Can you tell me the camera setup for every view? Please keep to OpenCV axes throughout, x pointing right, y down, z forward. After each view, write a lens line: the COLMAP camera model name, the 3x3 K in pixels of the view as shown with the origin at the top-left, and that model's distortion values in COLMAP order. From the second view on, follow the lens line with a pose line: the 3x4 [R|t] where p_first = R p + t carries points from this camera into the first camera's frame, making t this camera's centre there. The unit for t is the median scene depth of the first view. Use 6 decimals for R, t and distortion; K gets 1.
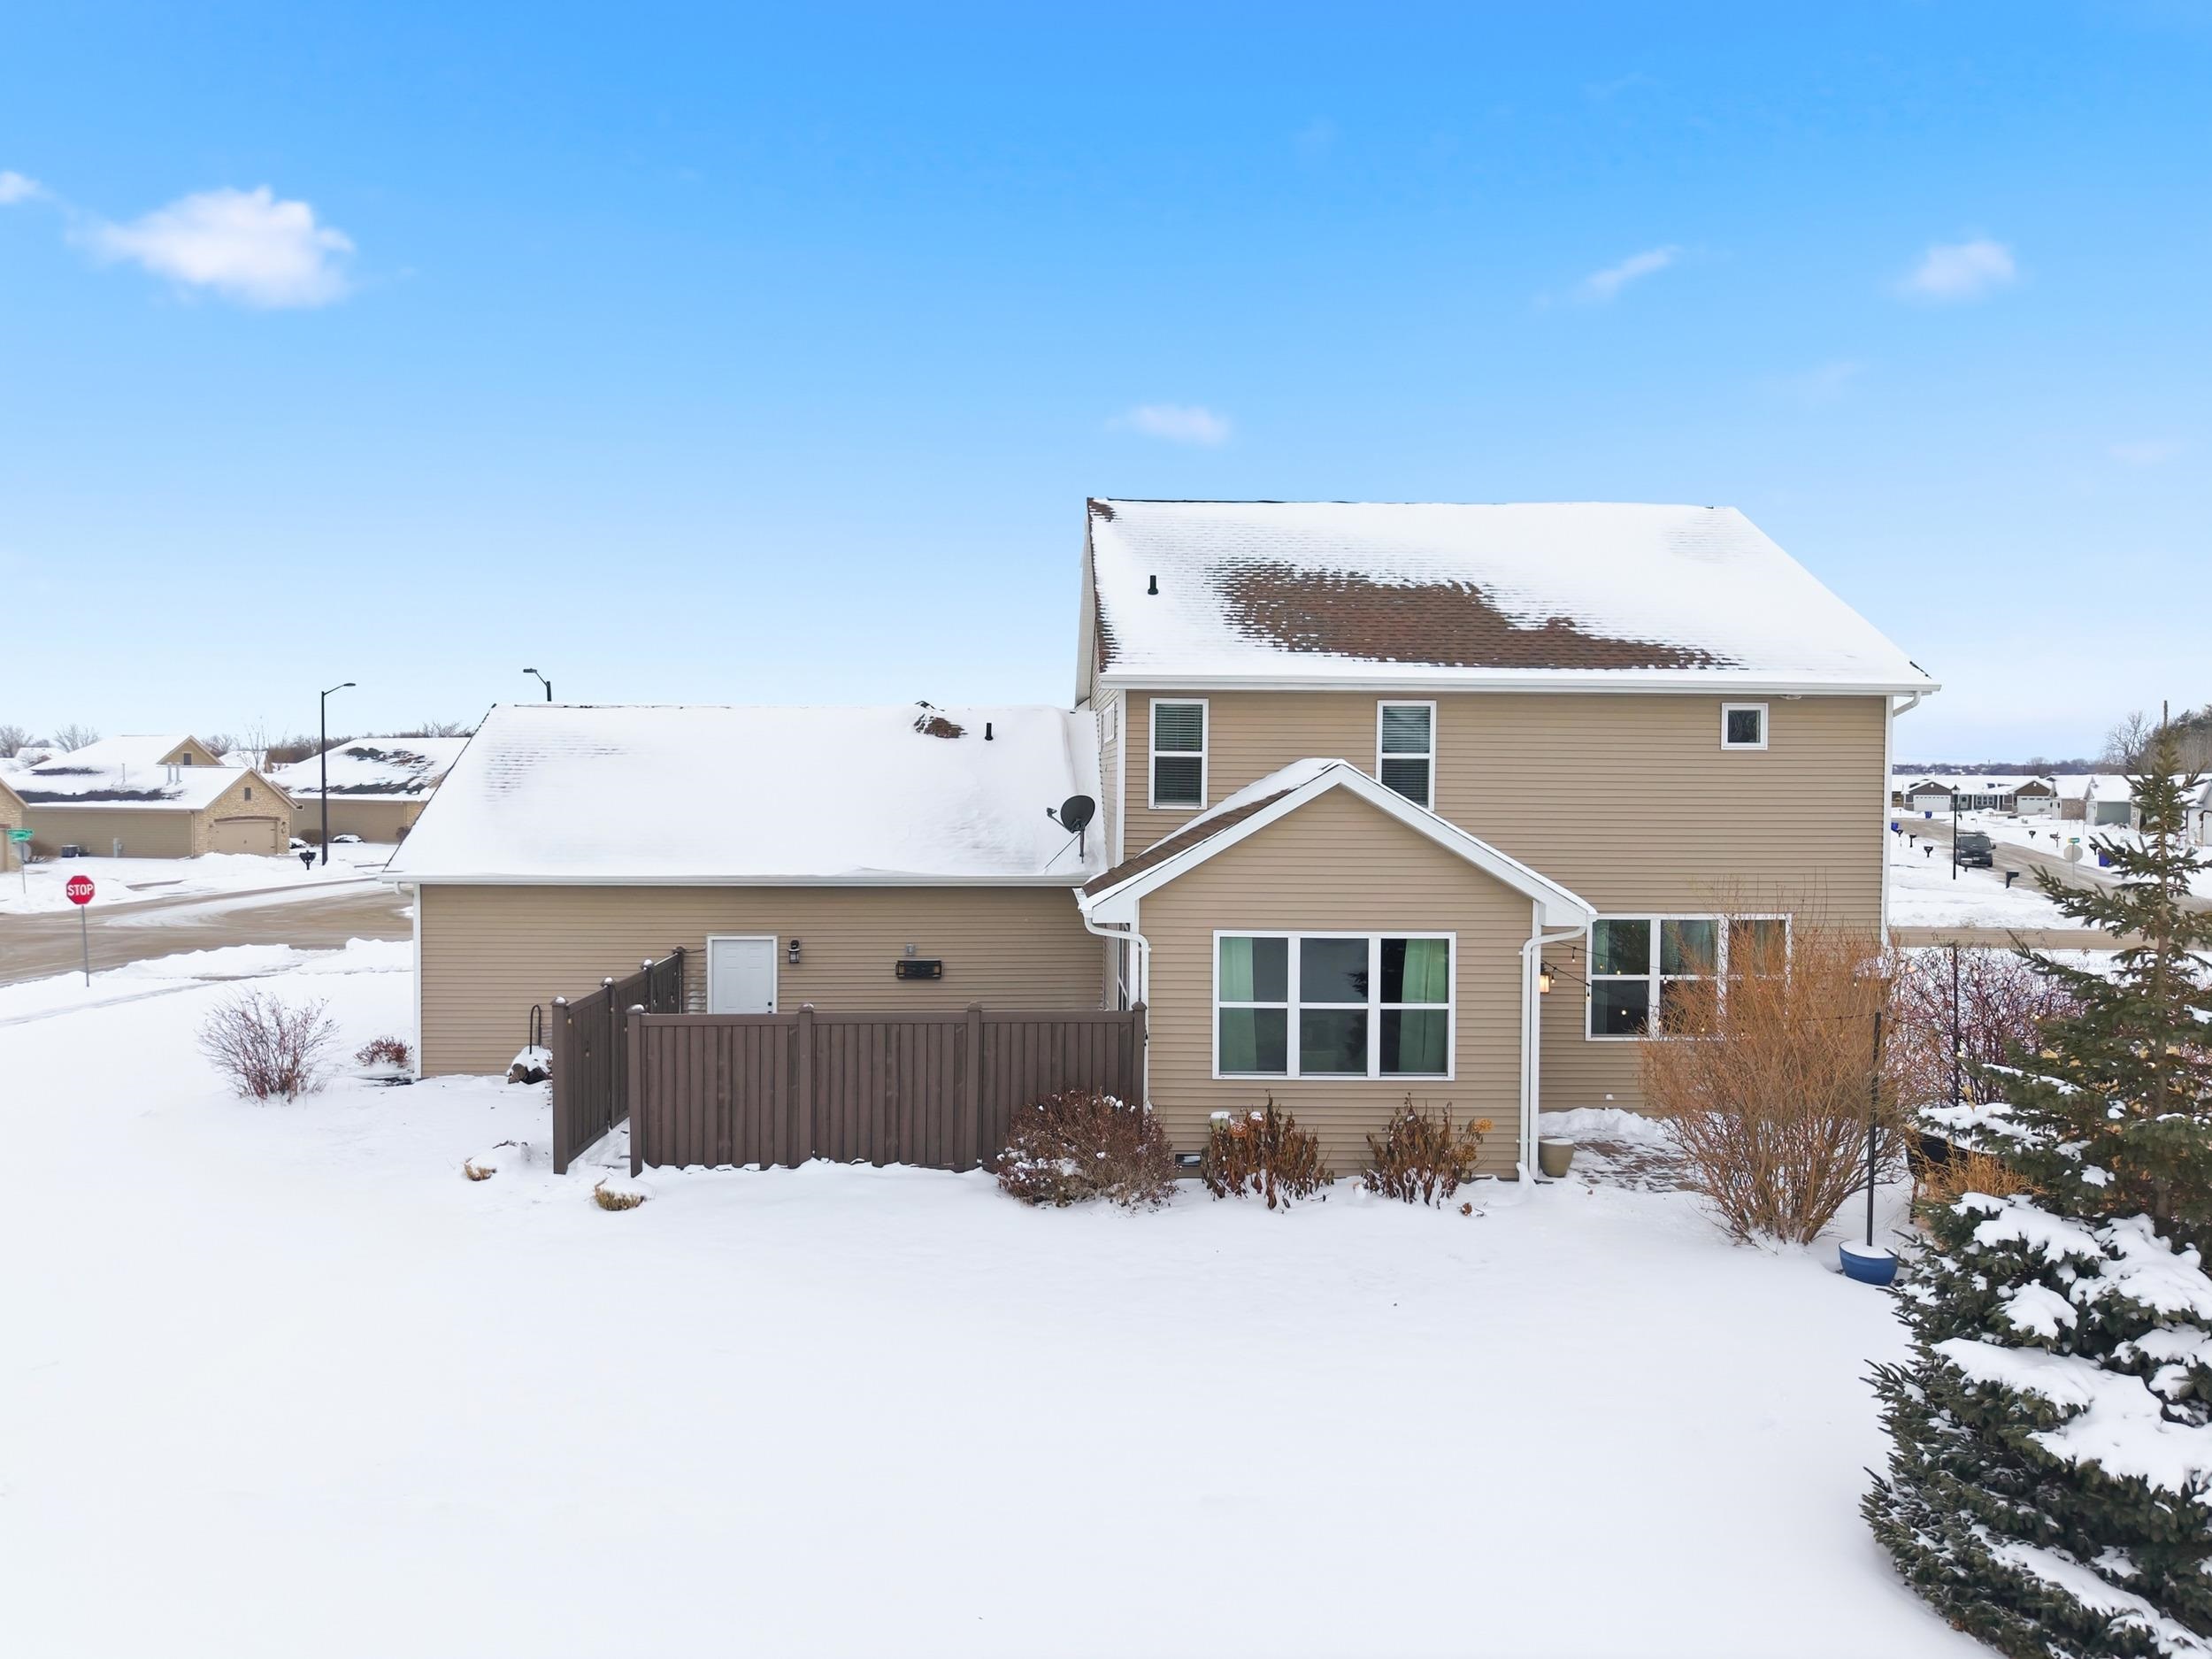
lens RADIAL K [[1483.0, 0, 1098.8], [0, 1483.0, 824.7], [0, 0, 1]] dist [0.006069, 0.000834]
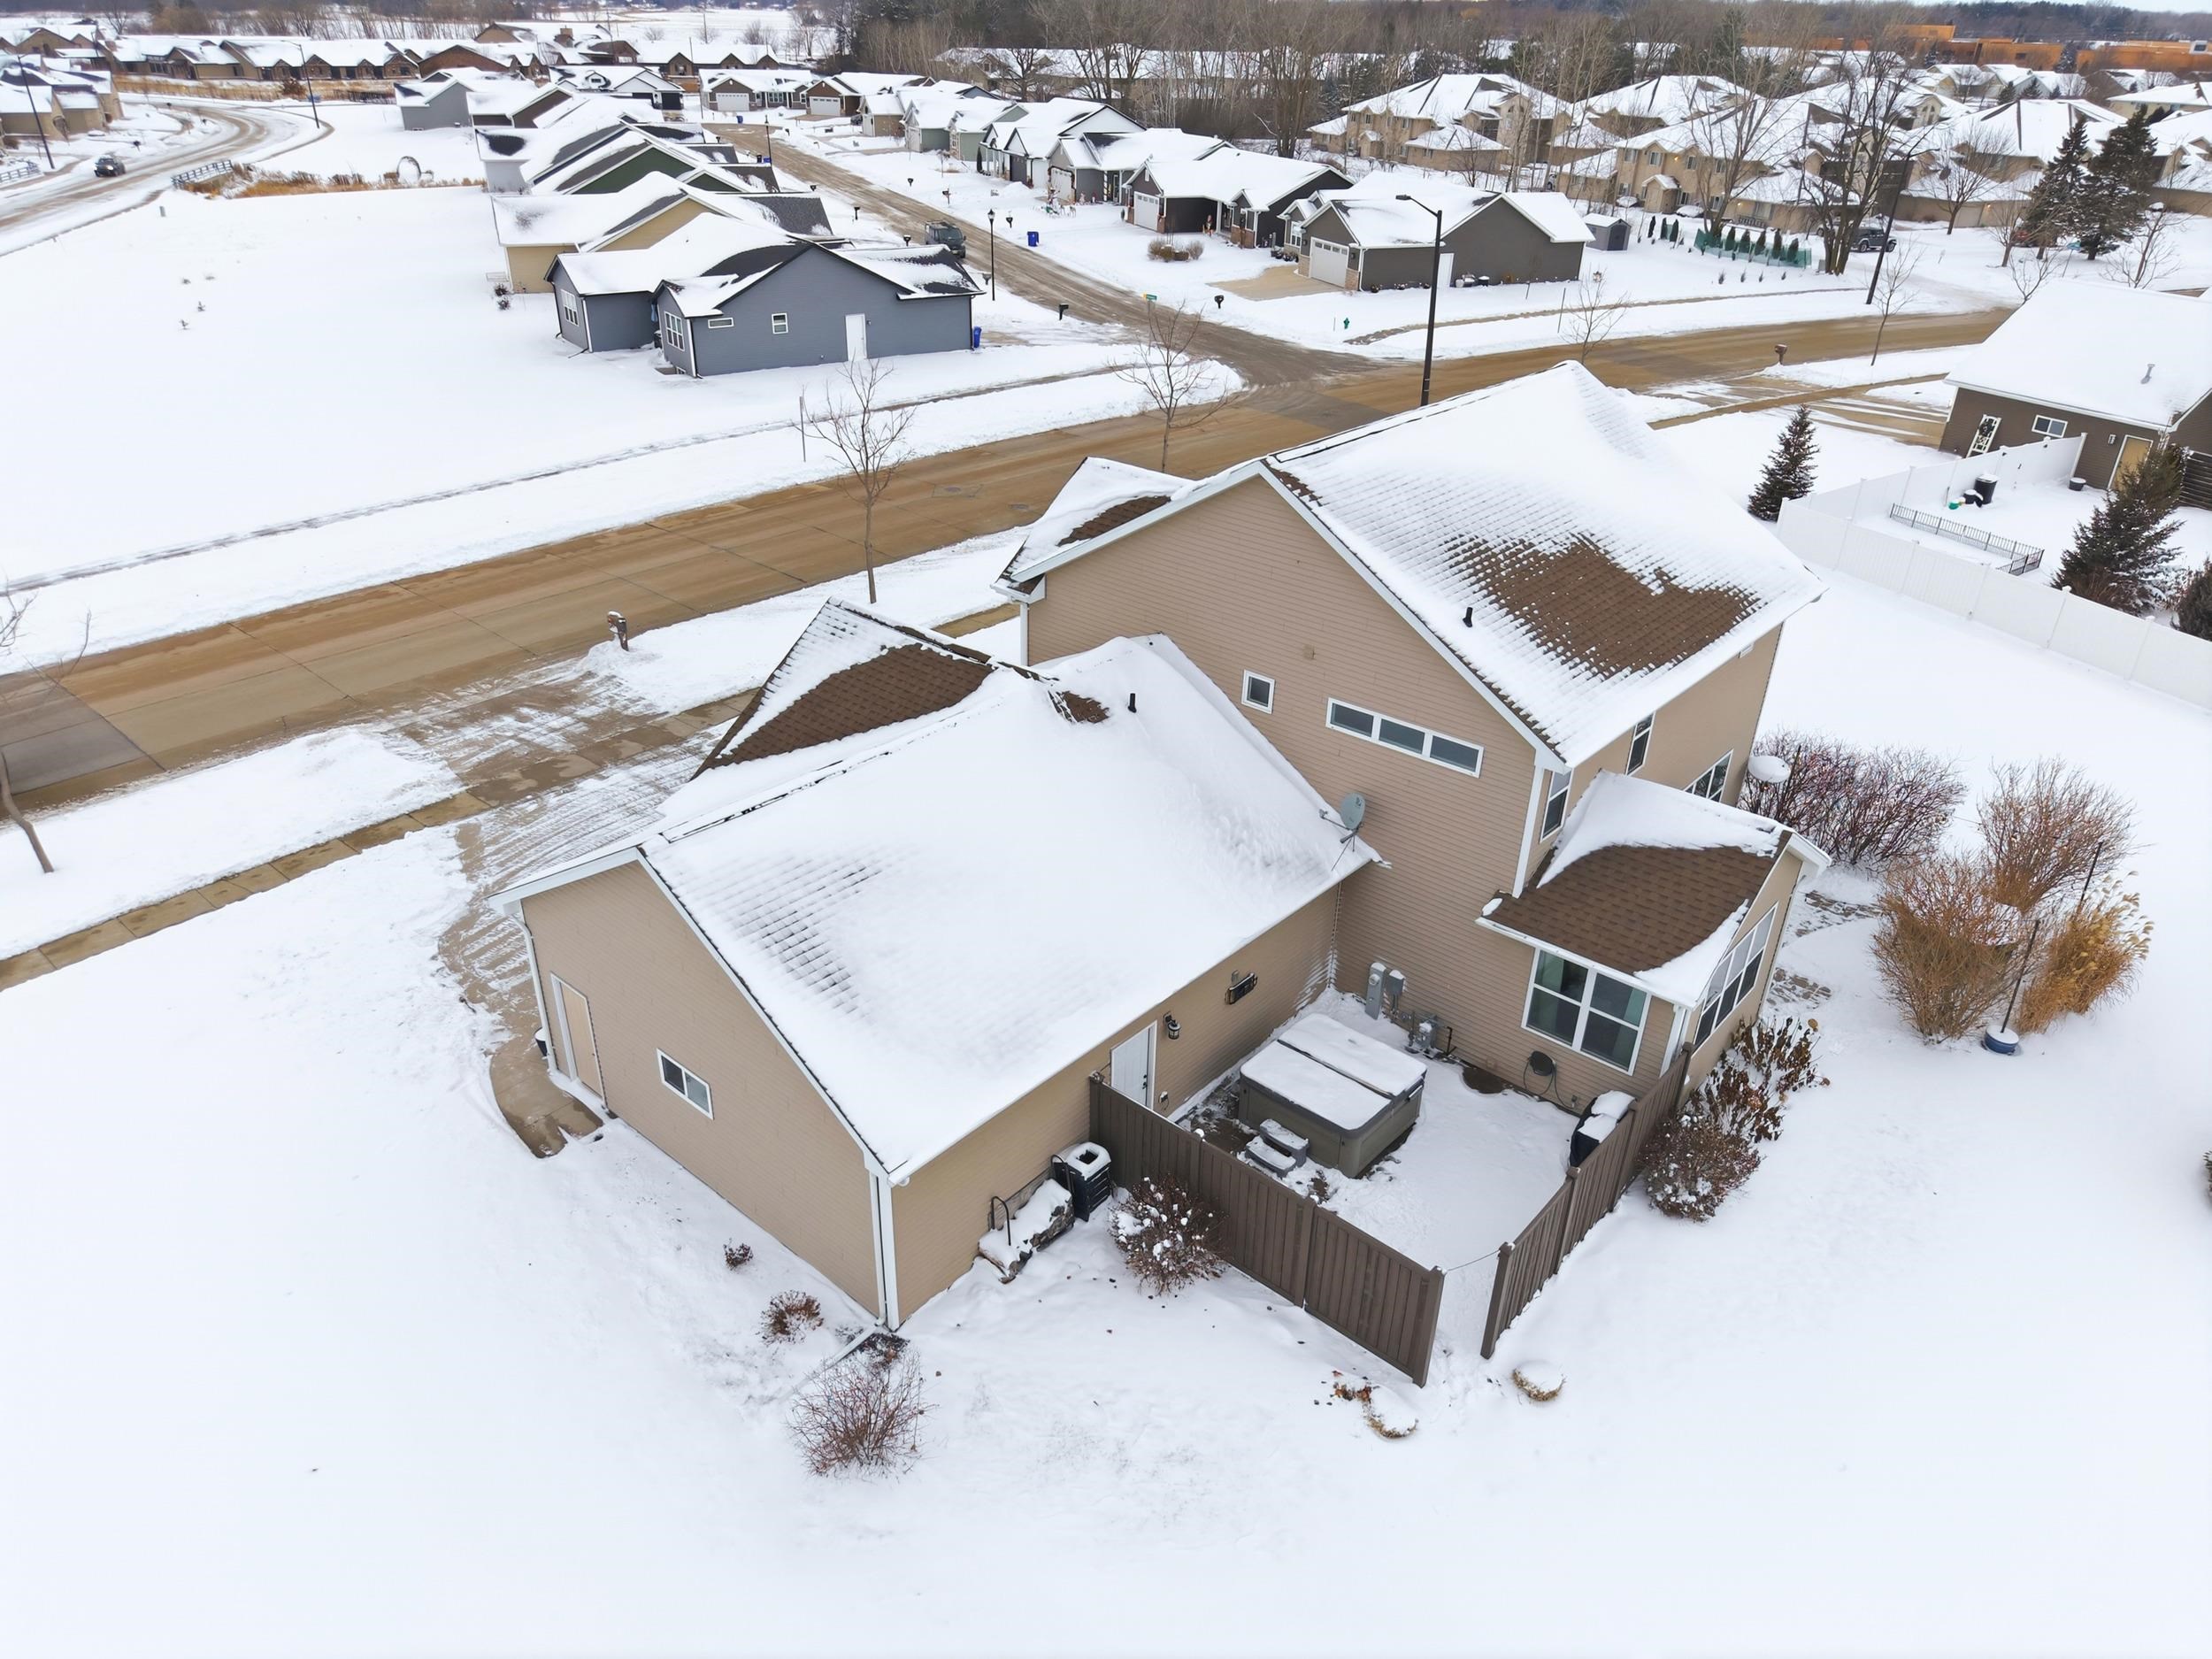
lens RADIAL K [[1483.0, 0, 1098.8], [0, 1483.0, 824.7], [0, 0, 1]] dist [0.006069, 0.000834]
pose [[0.697011, -0.334085, 0.634478, -0.202423], [0.005838, 0.887447, 0.460873, -0.120408], [-0.717036, -0.317529, 0.620511, 0.111791]]
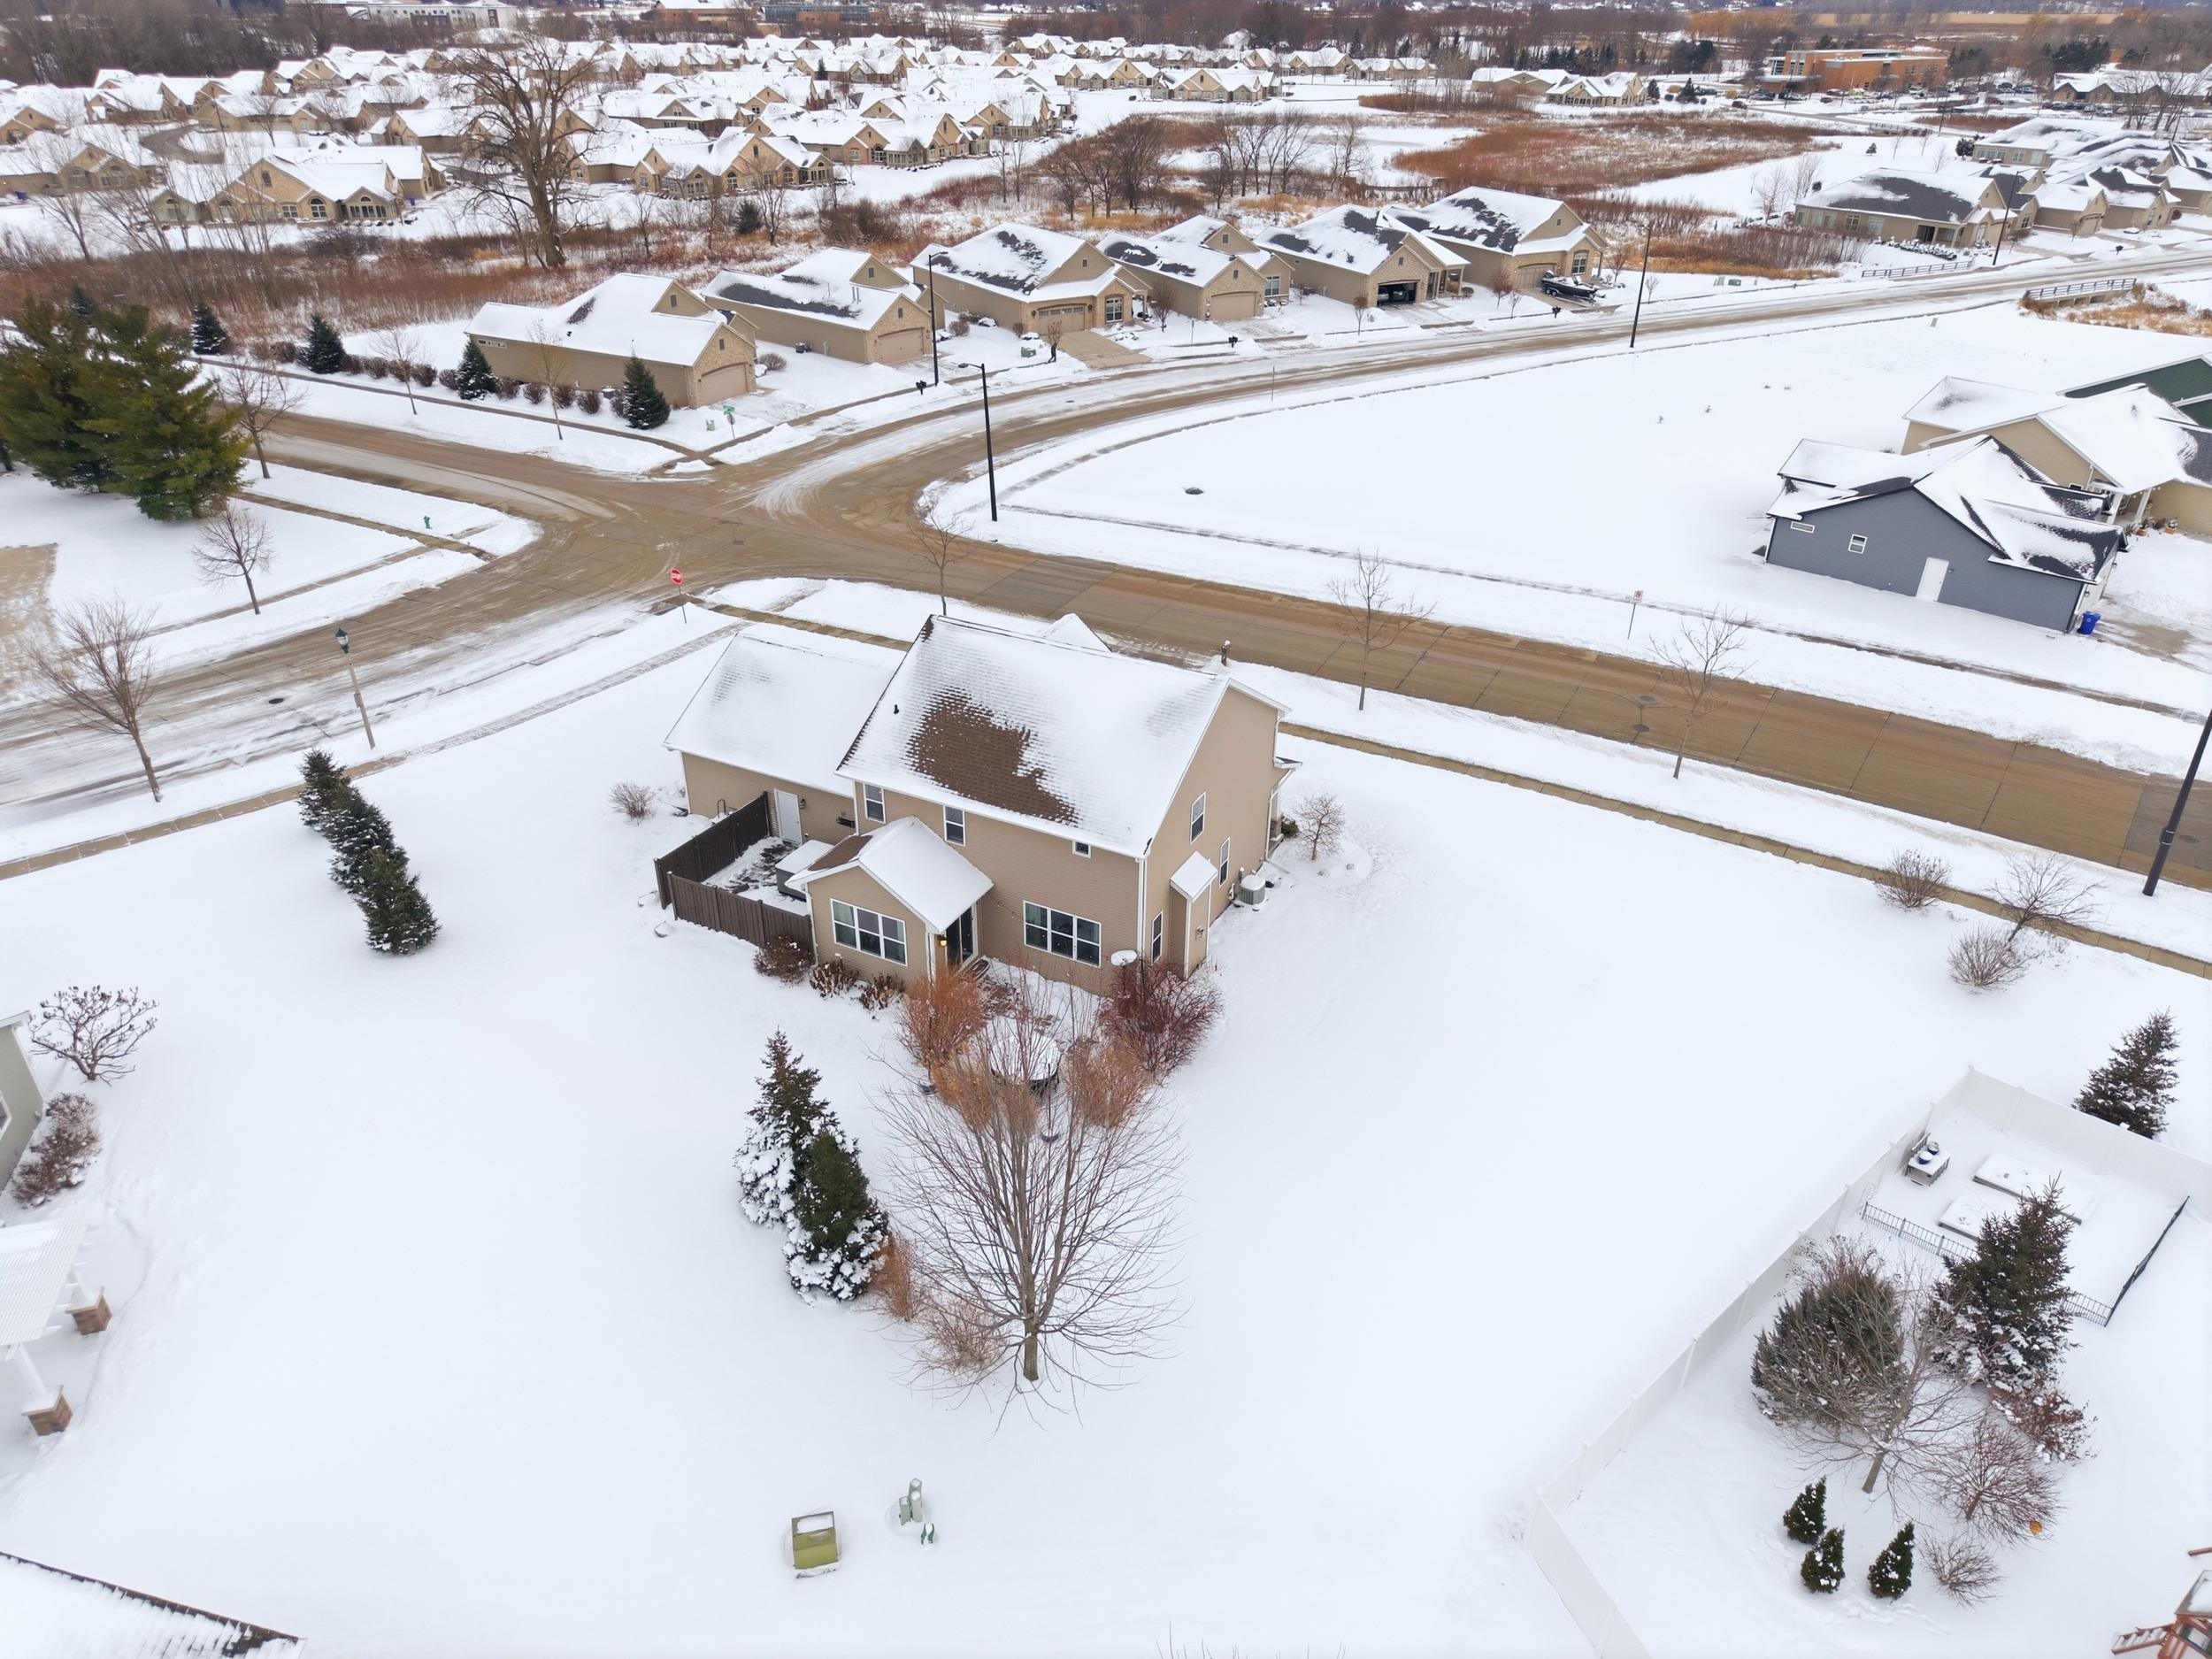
lens RADIAL K [[1477.6, 0, 1102.0], [0, 1477.6, 762.6], [0, 0, 1]] dist [0.052254, -0.089899]
pose [[0.865650, 0.231283, -0.444024, 0.307369], [-0.019876, 0.902075, 0.431122, -0.247195], [0.500254, -0.364376, 0.785478, -0.149425]]
